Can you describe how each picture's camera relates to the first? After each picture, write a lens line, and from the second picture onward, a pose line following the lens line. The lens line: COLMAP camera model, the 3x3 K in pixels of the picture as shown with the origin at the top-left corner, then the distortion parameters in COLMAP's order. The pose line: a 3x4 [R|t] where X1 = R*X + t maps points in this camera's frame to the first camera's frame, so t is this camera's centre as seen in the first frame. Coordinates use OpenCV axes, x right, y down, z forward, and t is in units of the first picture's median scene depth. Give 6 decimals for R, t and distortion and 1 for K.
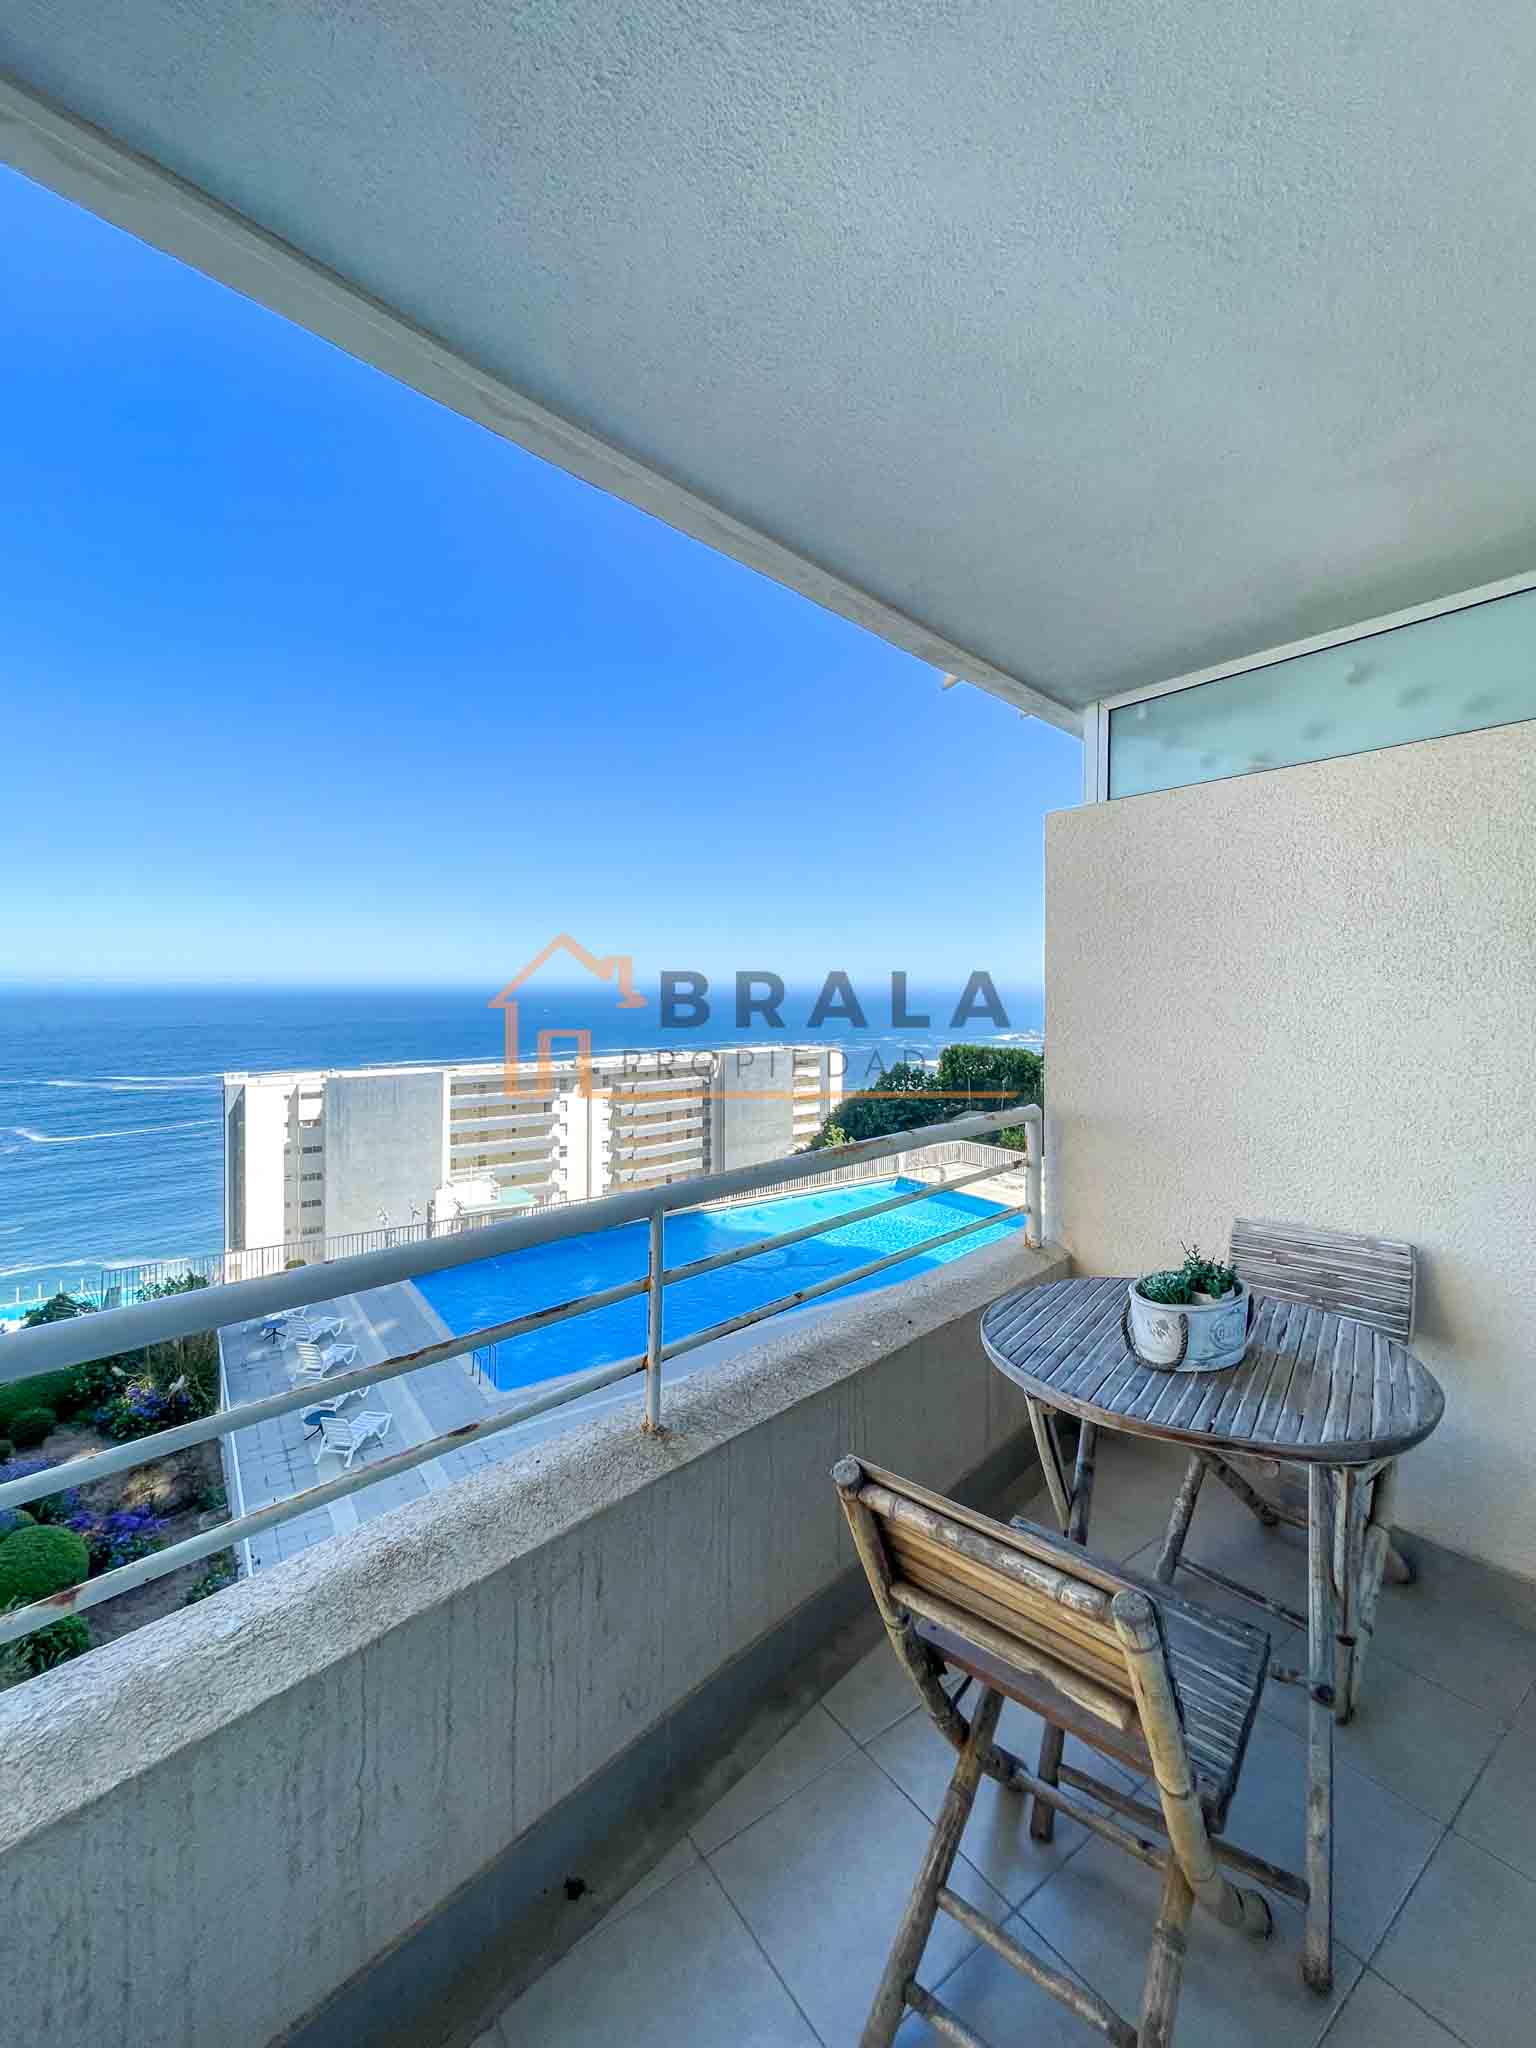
lens RADIAL K [[826.5, 0, 774.7], [0, 826.5, 1006.0], [0, 0, 1]] dist [0.001179, -0.000534]
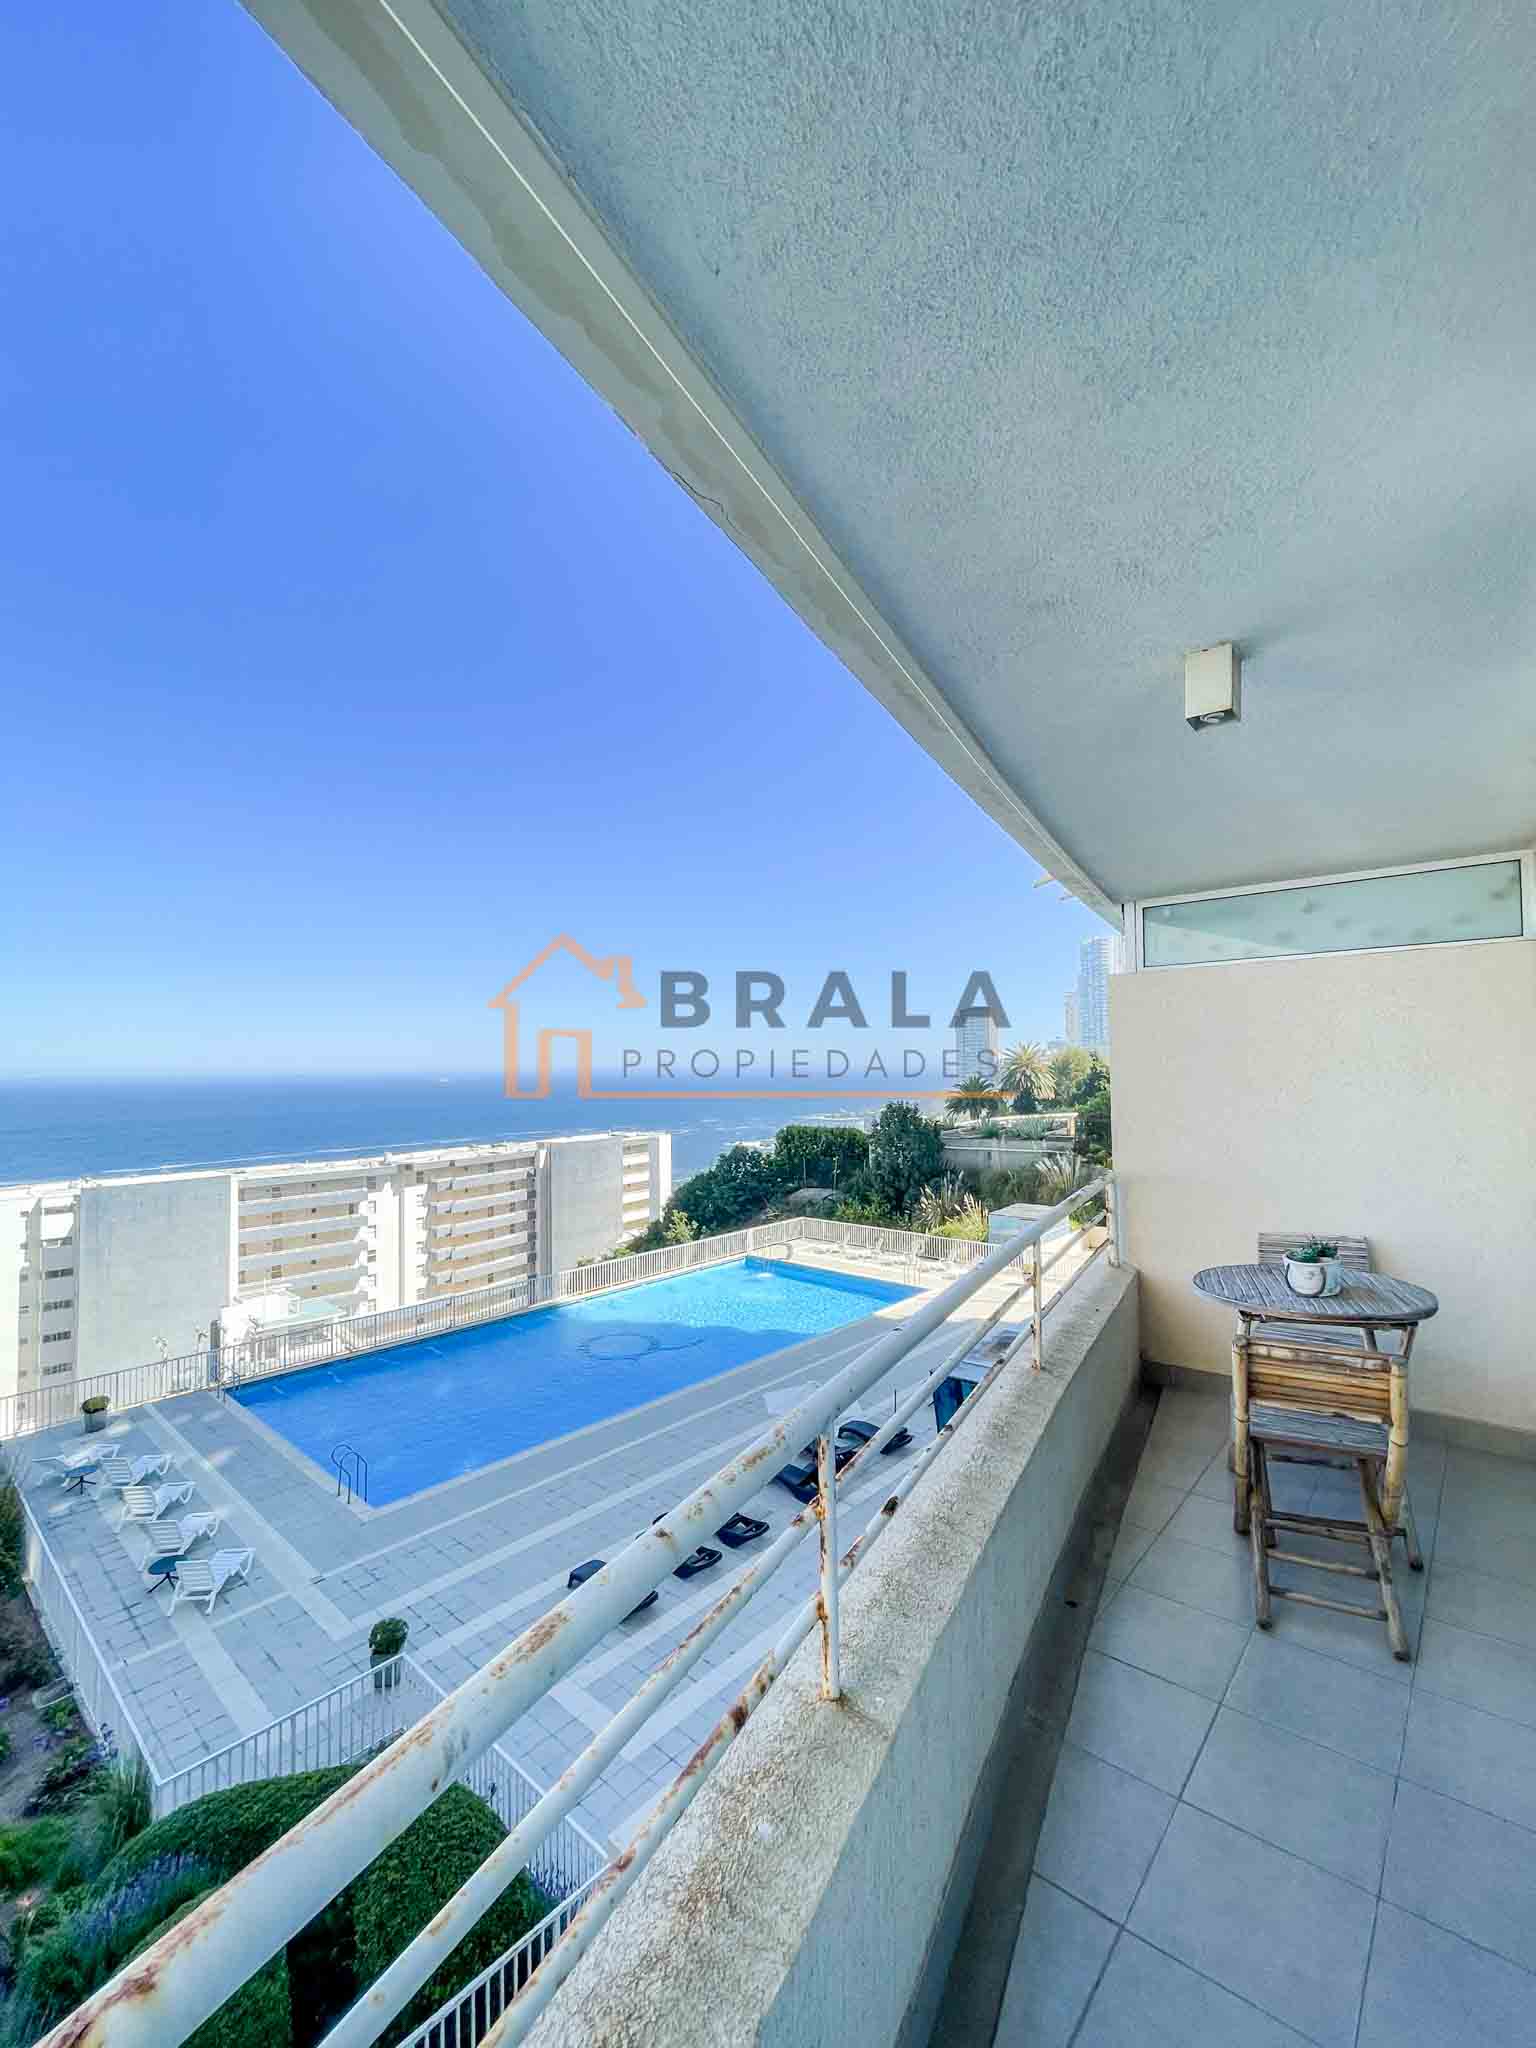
lens RADIAL K [[857.7, 0, 749.5], [0, 857.7, 1058.3], [0, 0, 1]] dist [-0.002384, -0.000285]
pose [[0.971827, -0.014903, 0.235225, -0.148329], [0.022909, 0.999246, -0.031339, -0.010452], [-0.234581, 0.035845, 0.971435, -0.078063]]
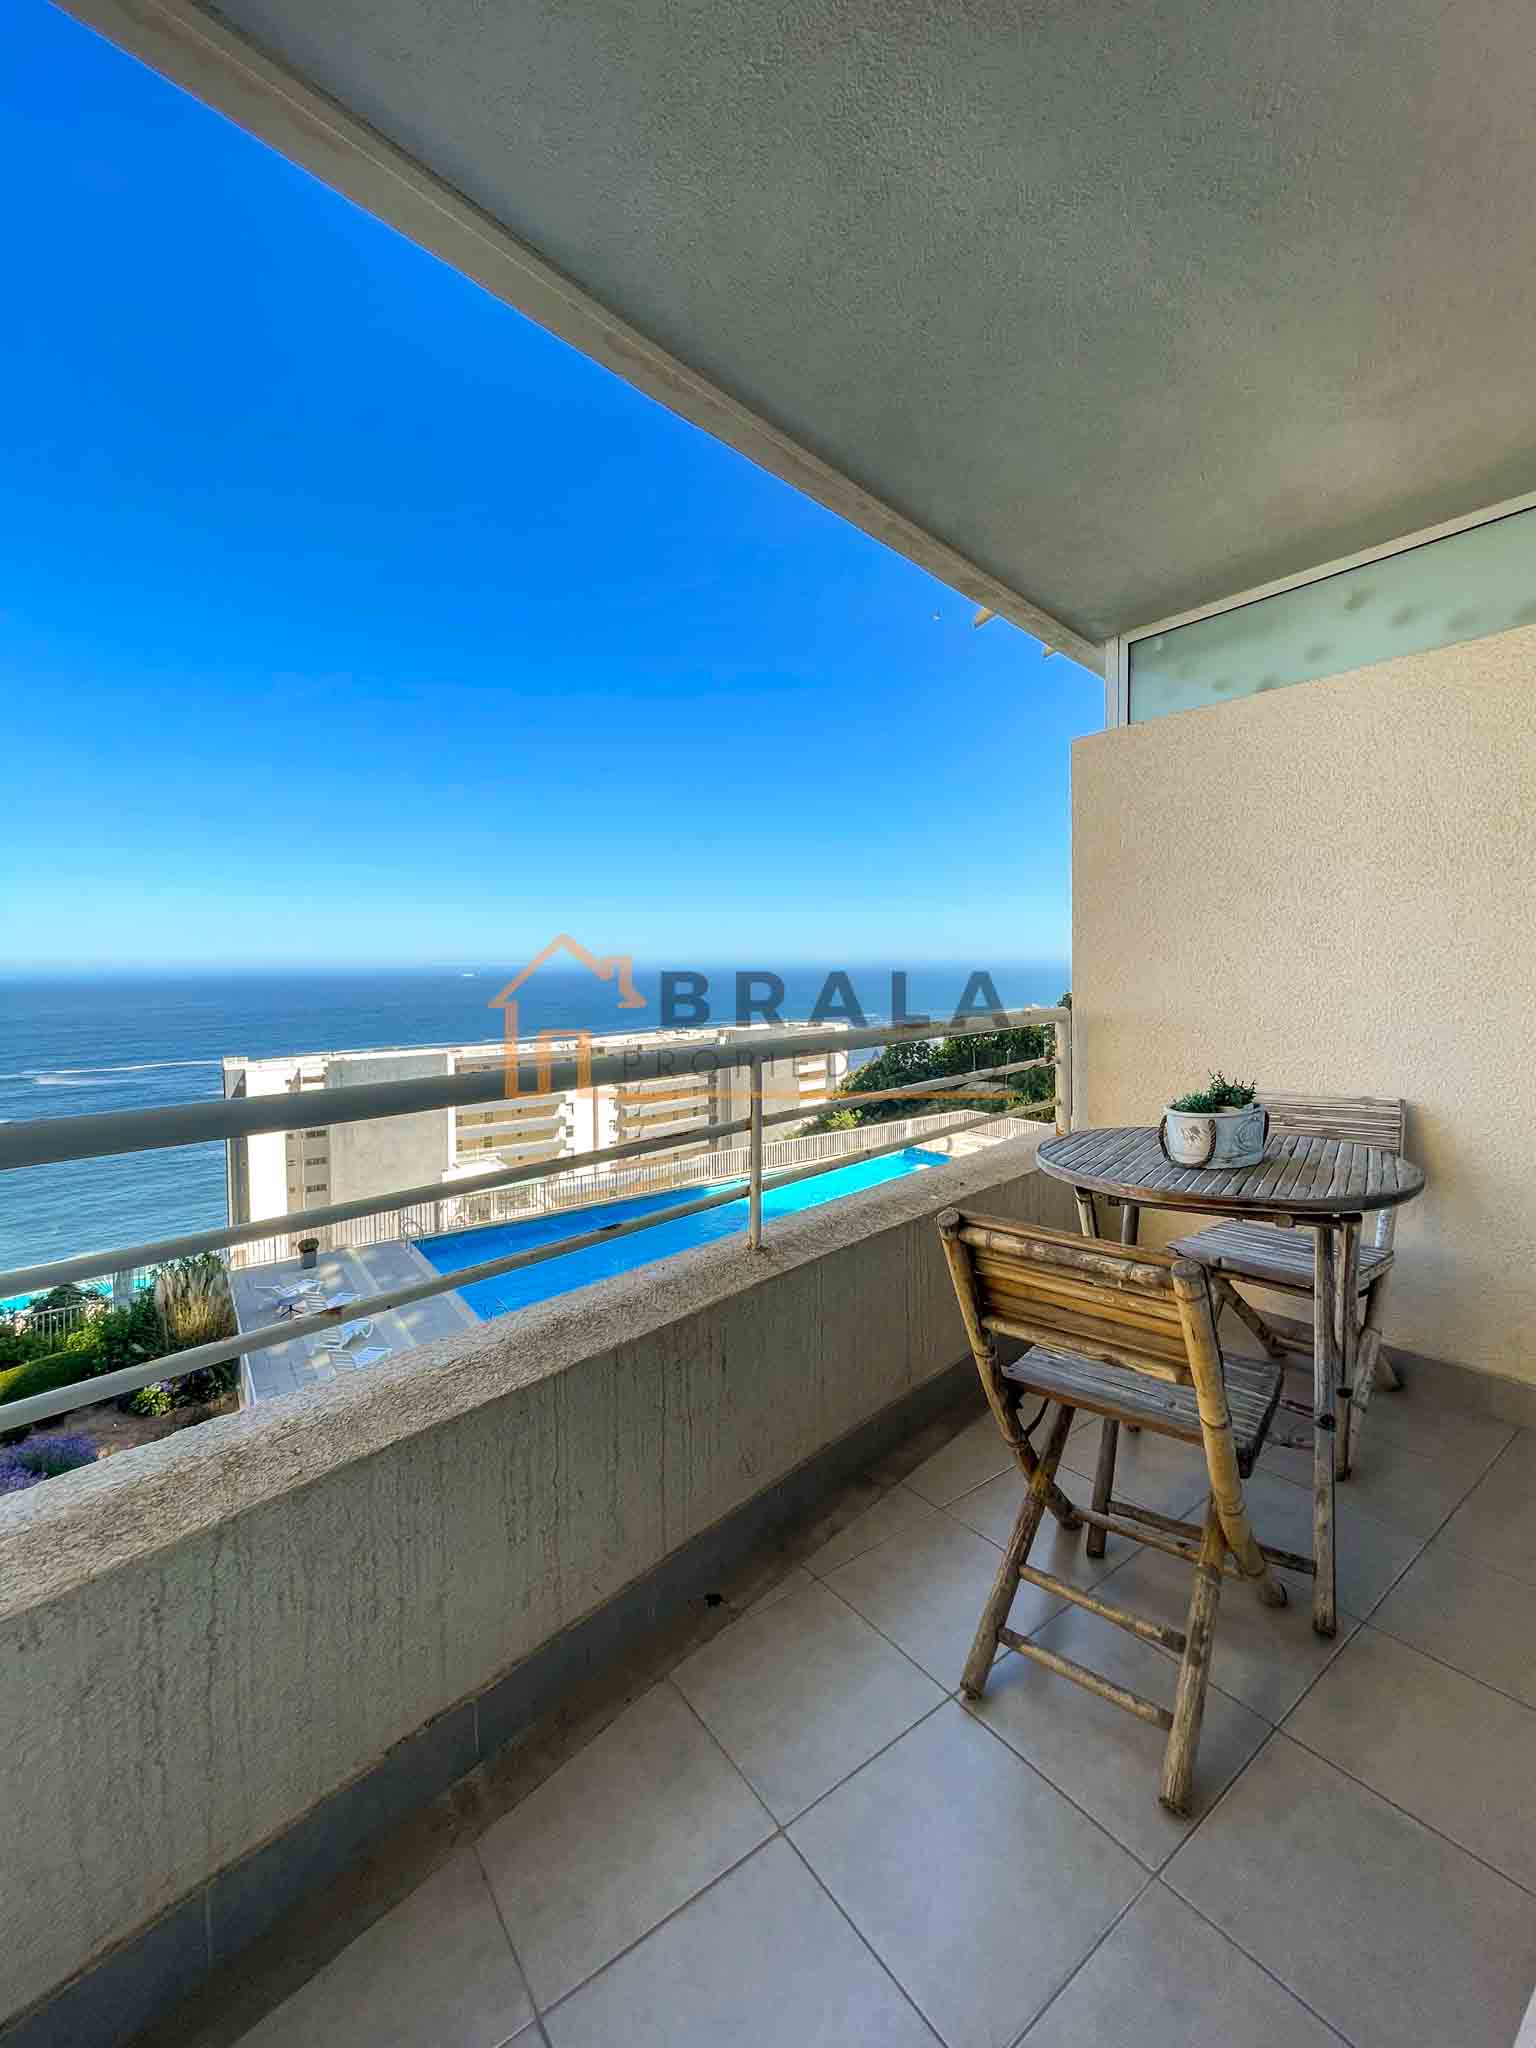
lens RADIAL K [[834.1, 0, 791.8], [0, 834.1, 1010.4], [0, 0, 1]] dist [0.000050, -0.000153]
pose [[0.999633, -0.015975, 0.021870, -0.015448], [0.015433, 0.999576, 0.024695, 0.019936], [-0.022255, -0.024348, 0.999456, -0.021414]]
